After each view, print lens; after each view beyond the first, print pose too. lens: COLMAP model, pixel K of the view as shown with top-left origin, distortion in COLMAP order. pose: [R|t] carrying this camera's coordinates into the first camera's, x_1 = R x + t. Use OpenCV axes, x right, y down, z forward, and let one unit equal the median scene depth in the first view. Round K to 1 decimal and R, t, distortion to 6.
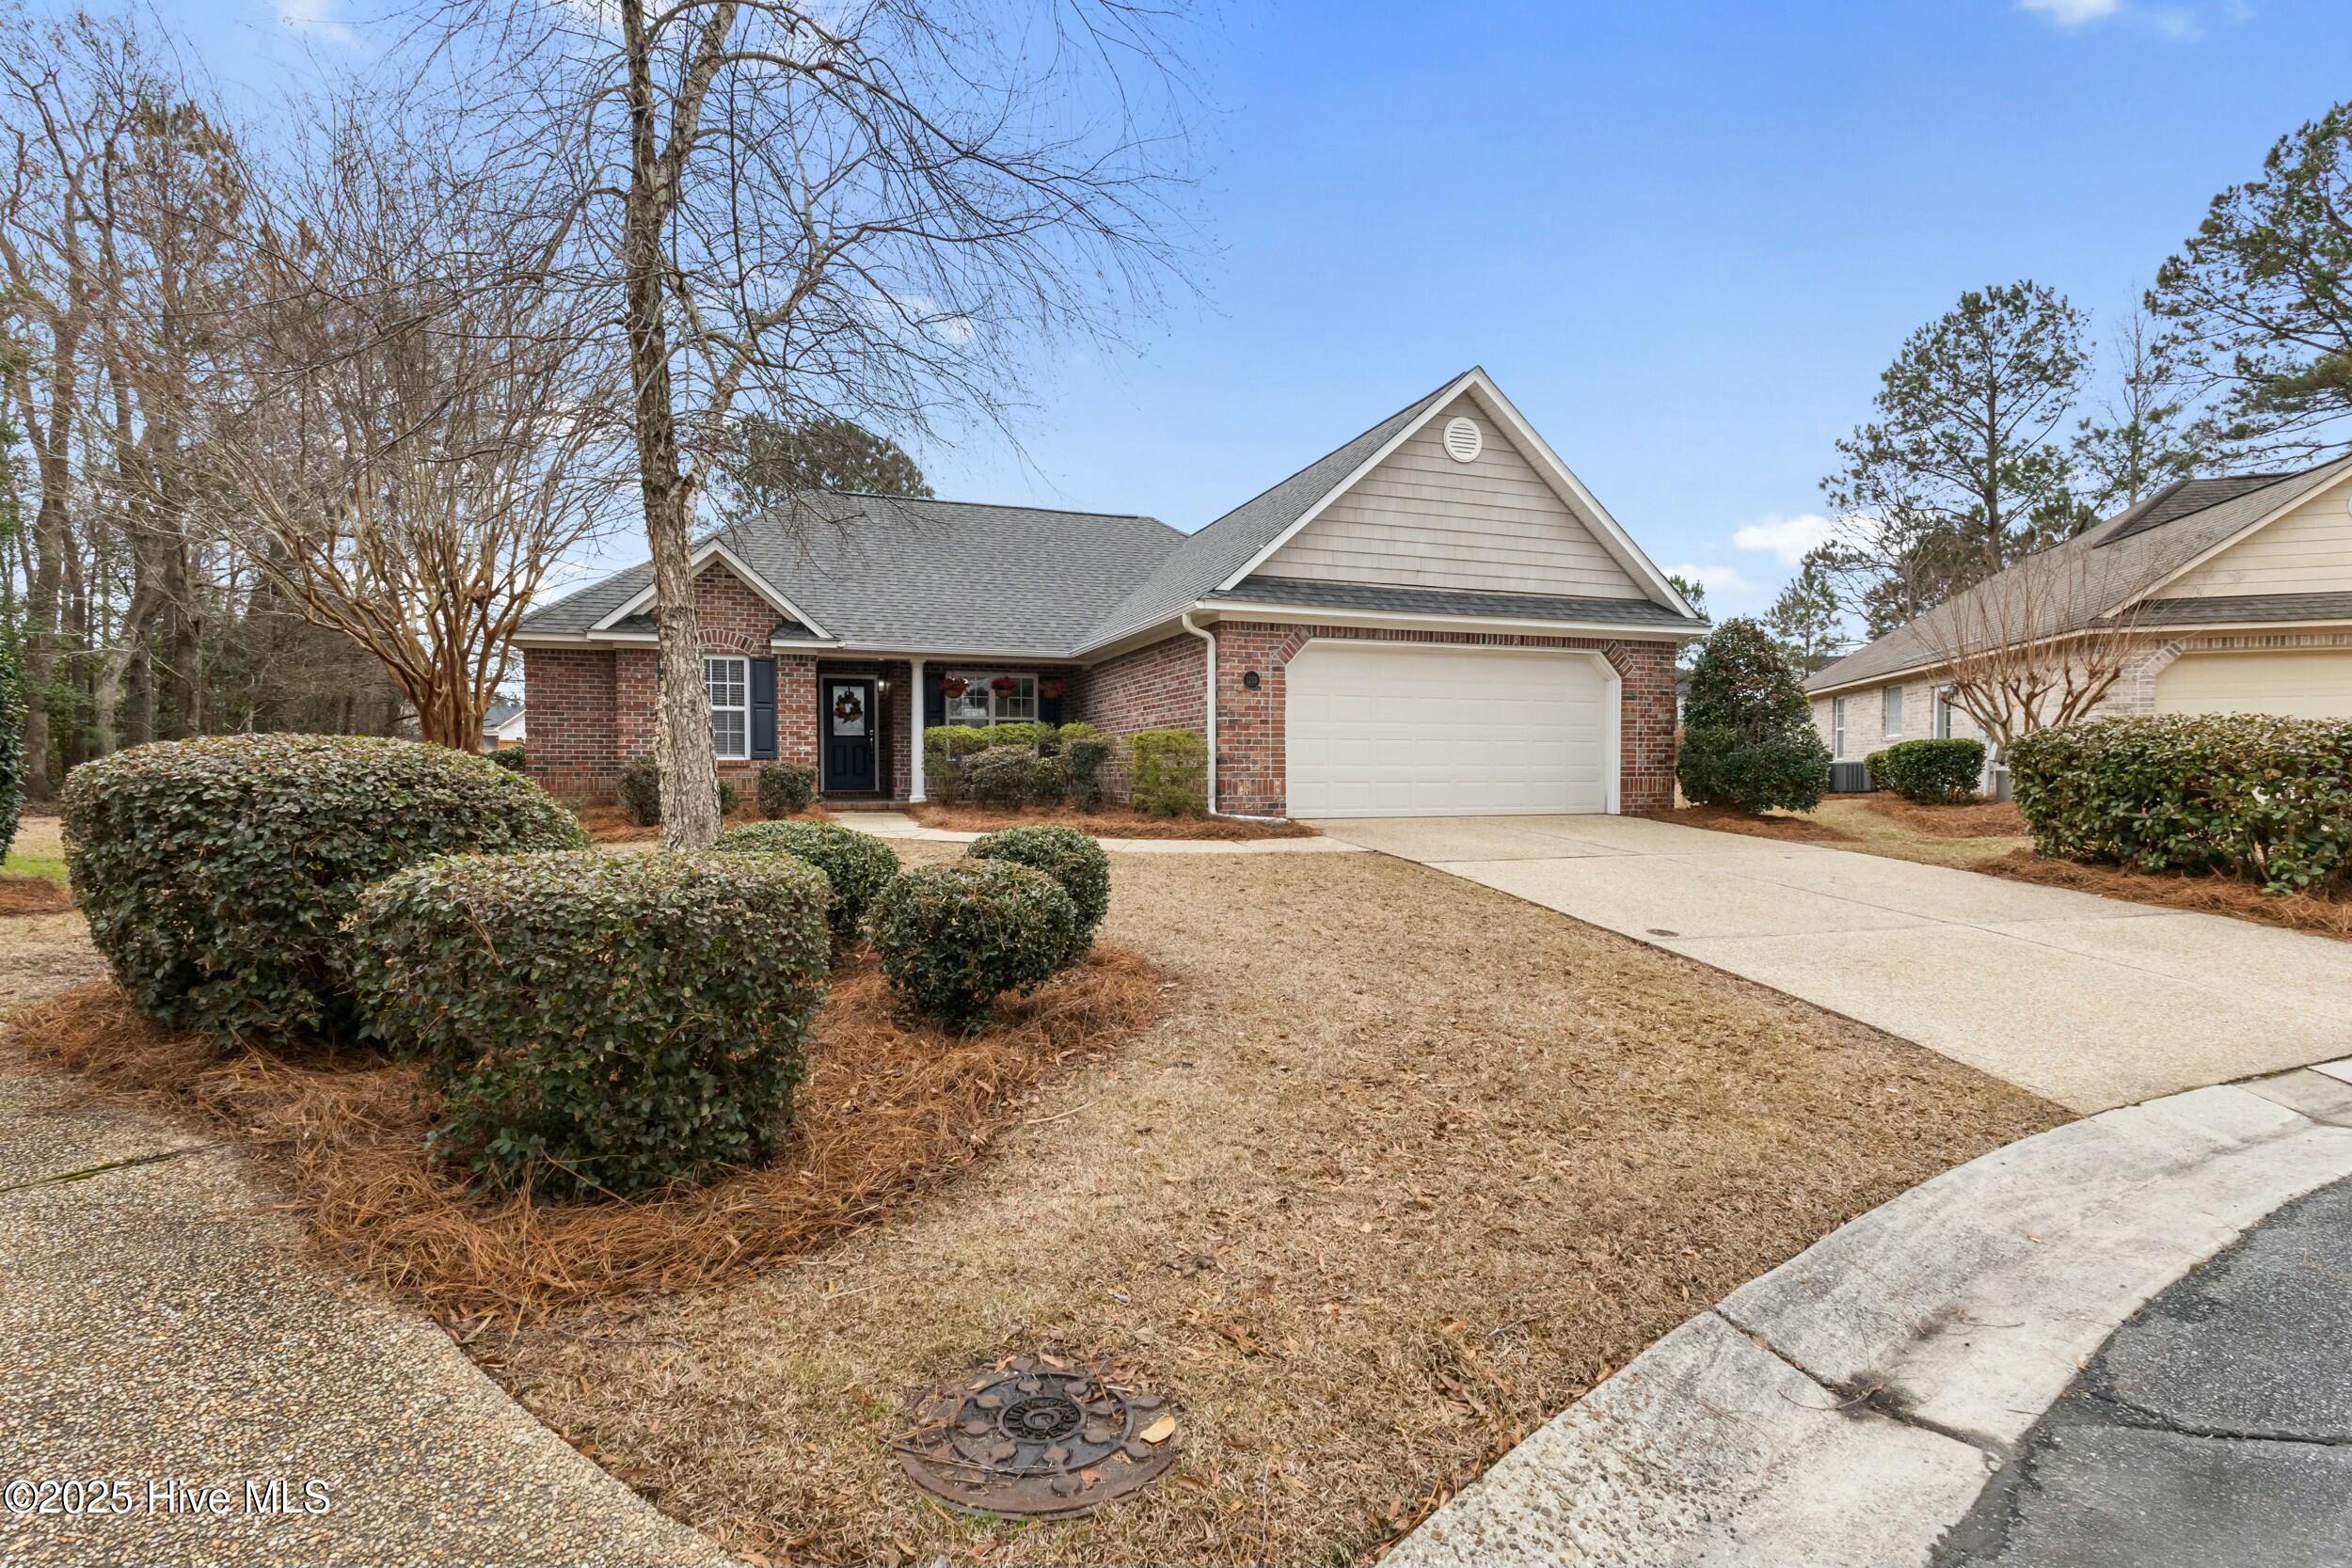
lens RADIAL K [[1084.7, 0, 1179.5], [0, 1084.7, 785.1], [0, 0, 1]] dist [0.000625, 0.000273]
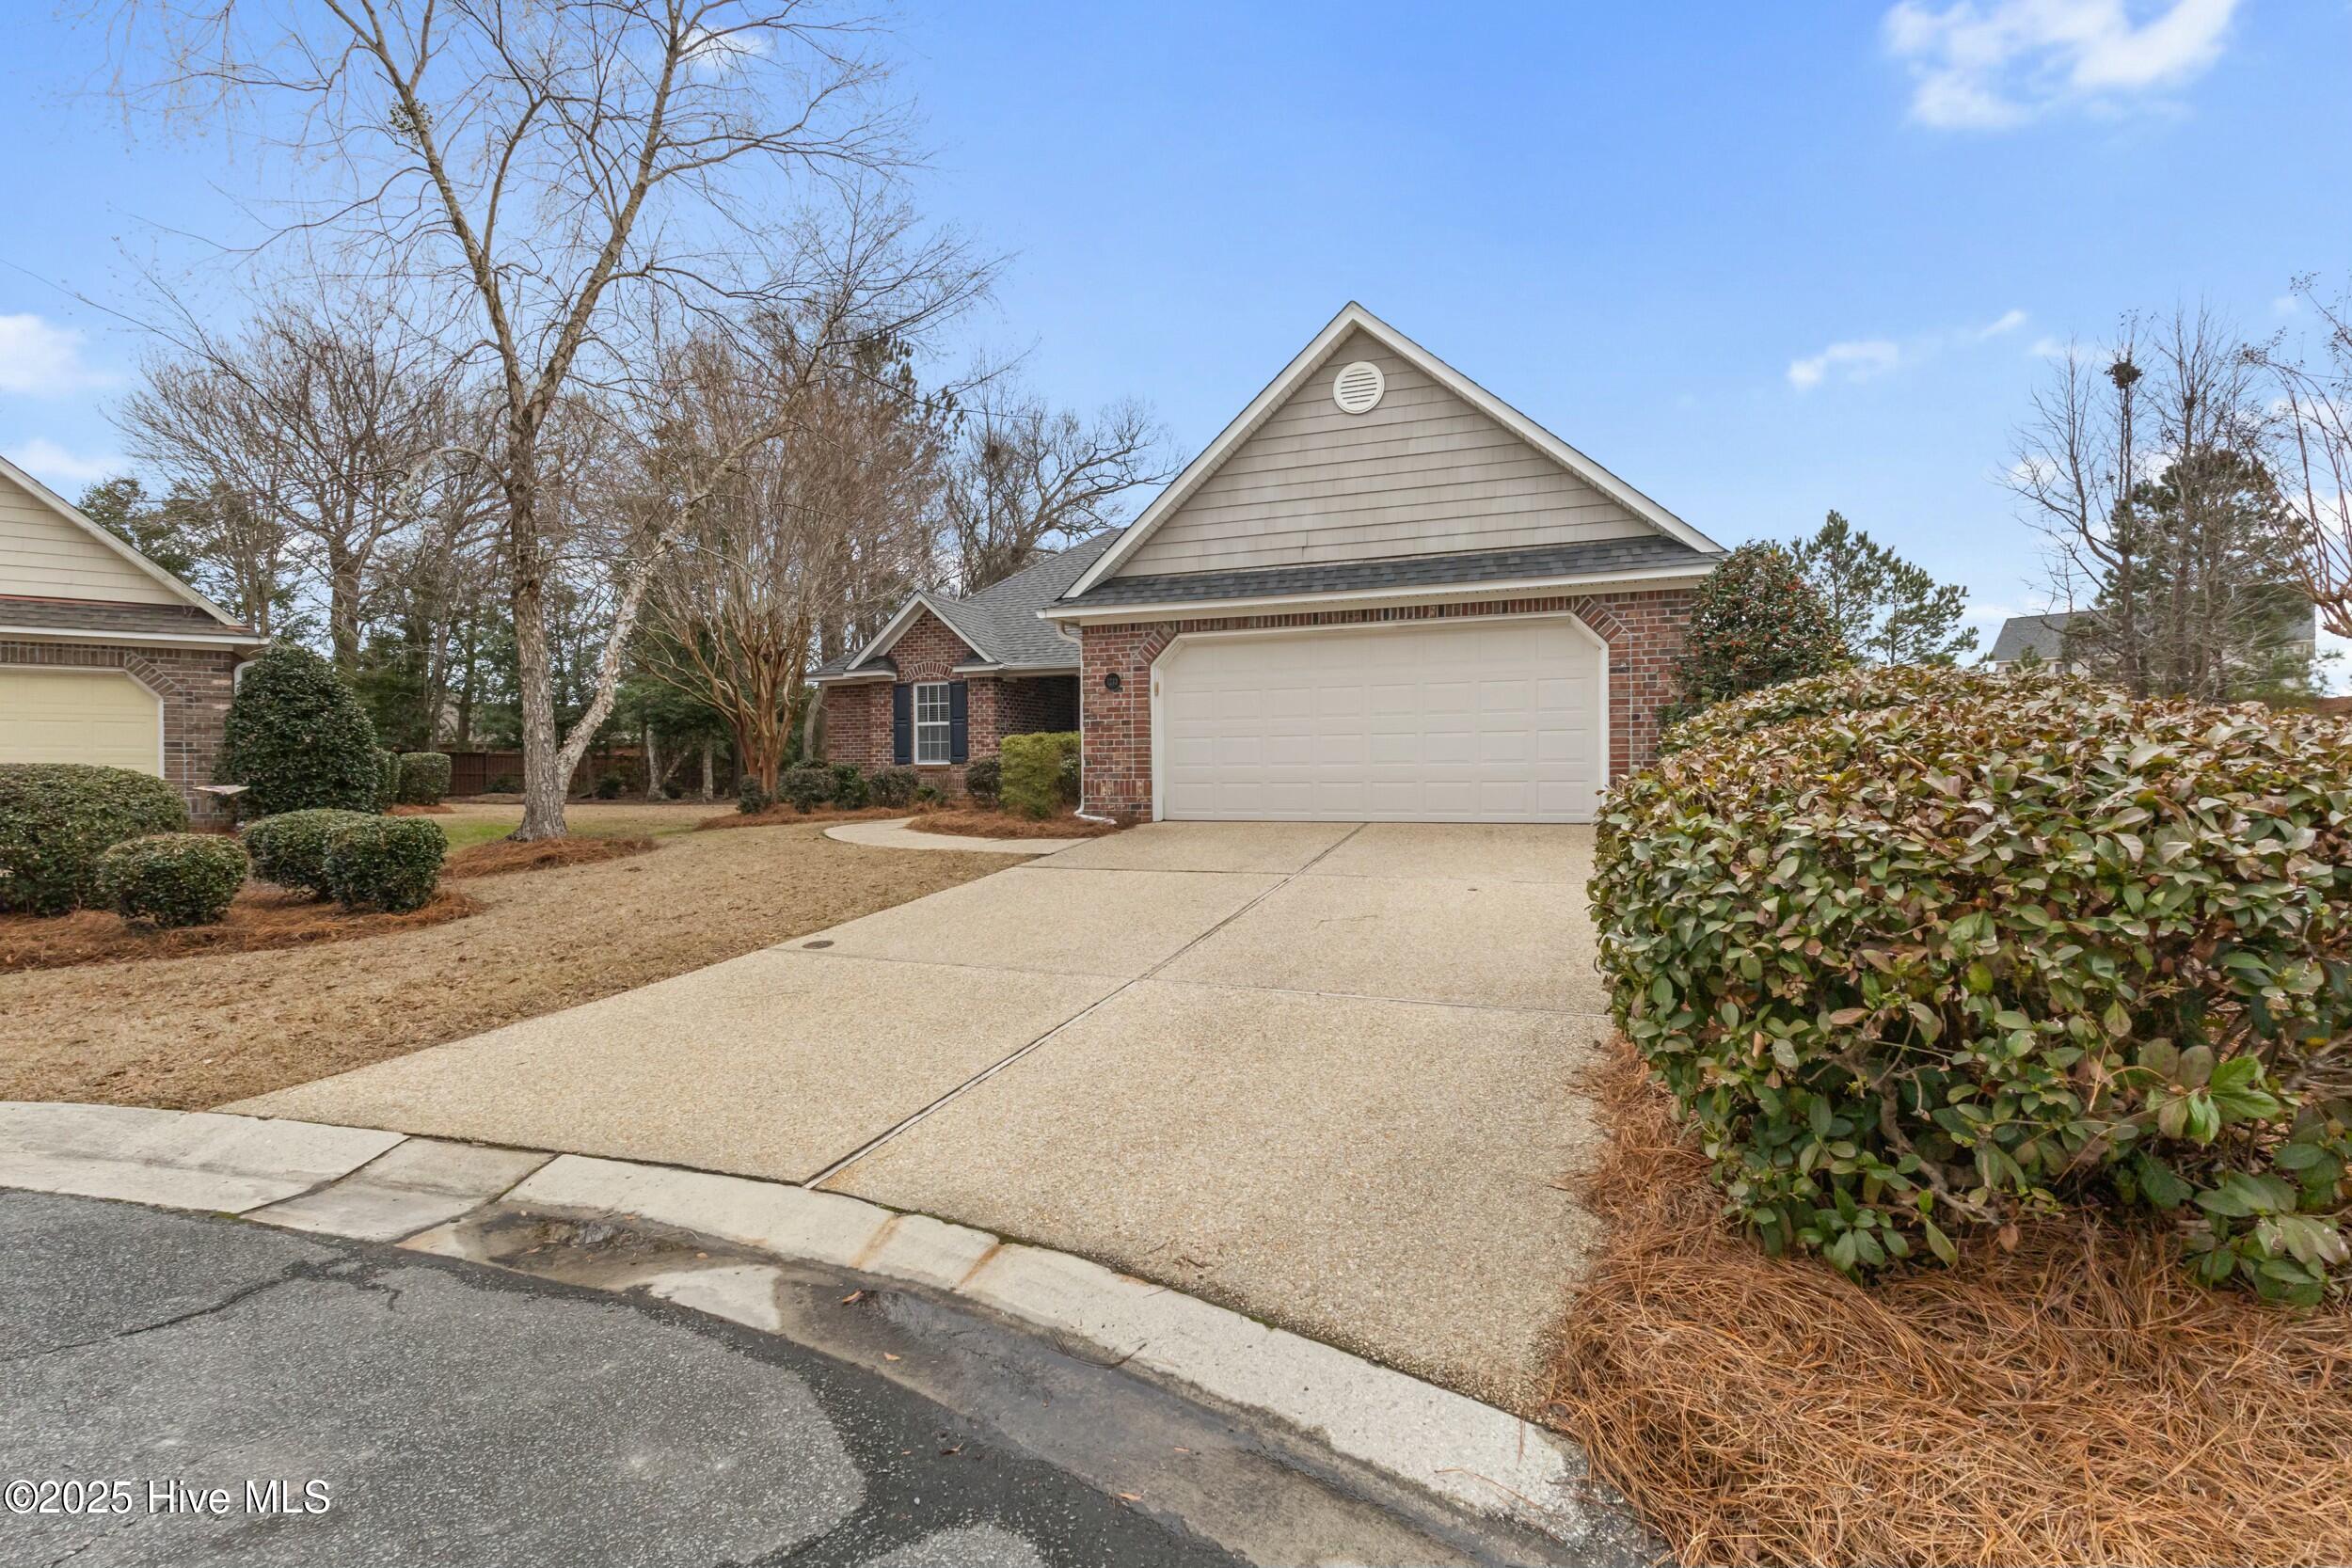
lens RADIAL K [[1084.7, 0, 1178.0], [0, 1084.7, 779.8], [0, 0, 1]] dist [0.000625, 0.000273]
pose [[0.765978, -0.001338, -0.642865, 0.710137], [0.000126, 0.999998, -0.001931, -0.003188], [0.642866, 0.001398, 0.765977, 0.245200]]
